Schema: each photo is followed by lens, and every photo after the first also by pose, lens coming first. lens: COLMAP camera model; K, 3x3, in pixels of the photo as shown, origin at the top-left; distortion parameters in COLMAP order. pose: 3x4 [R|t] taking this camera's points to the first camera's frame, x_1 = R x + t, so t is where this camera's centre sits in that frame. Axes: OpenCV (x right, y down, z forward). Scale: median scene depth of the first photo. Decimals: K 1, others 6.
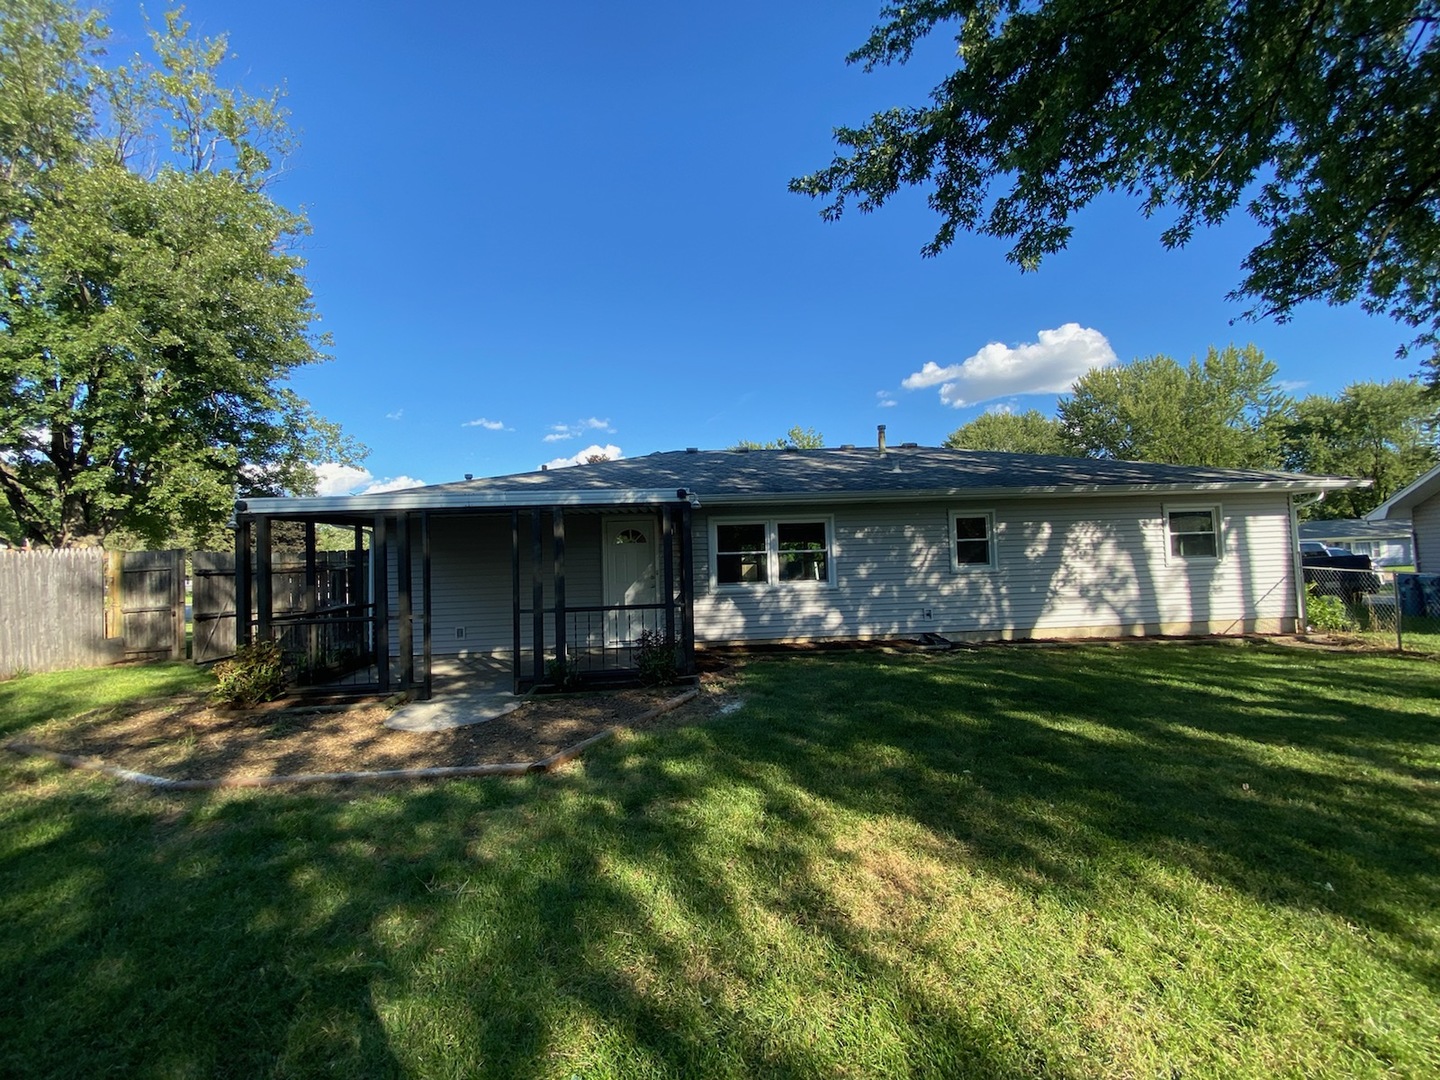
lens RADIAL K [[587.8, 0, 716.7], [0, 587.8, 535.8], [0, 0, 1]] dist [0.042327, -0.028202]
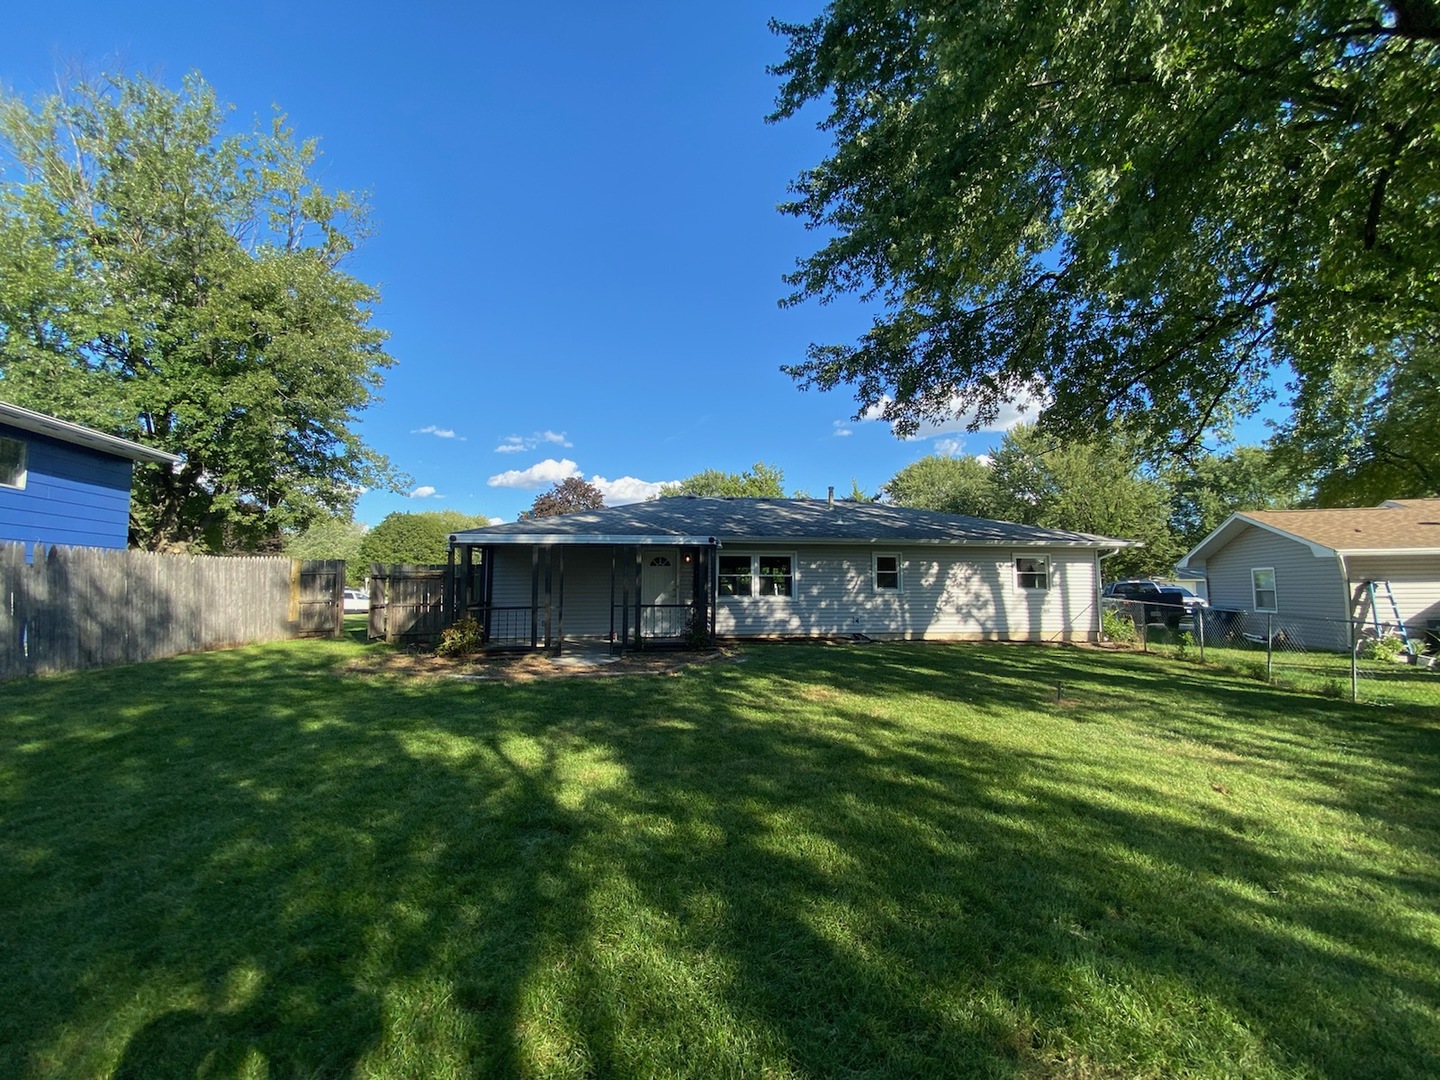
lens RADIAL K [[587.8, 0, 716.7], [0, 587.8, 535.8], [0, 0, 1]] dist [0.042327, -0.028202]
pose [[0.996427, 0.039551, 0.074627, -0.113451], [-0.036888, 0.998644, -0.036730, -0.014393], [-0.075978, 0.033846, 0.996535, -0.458376]]
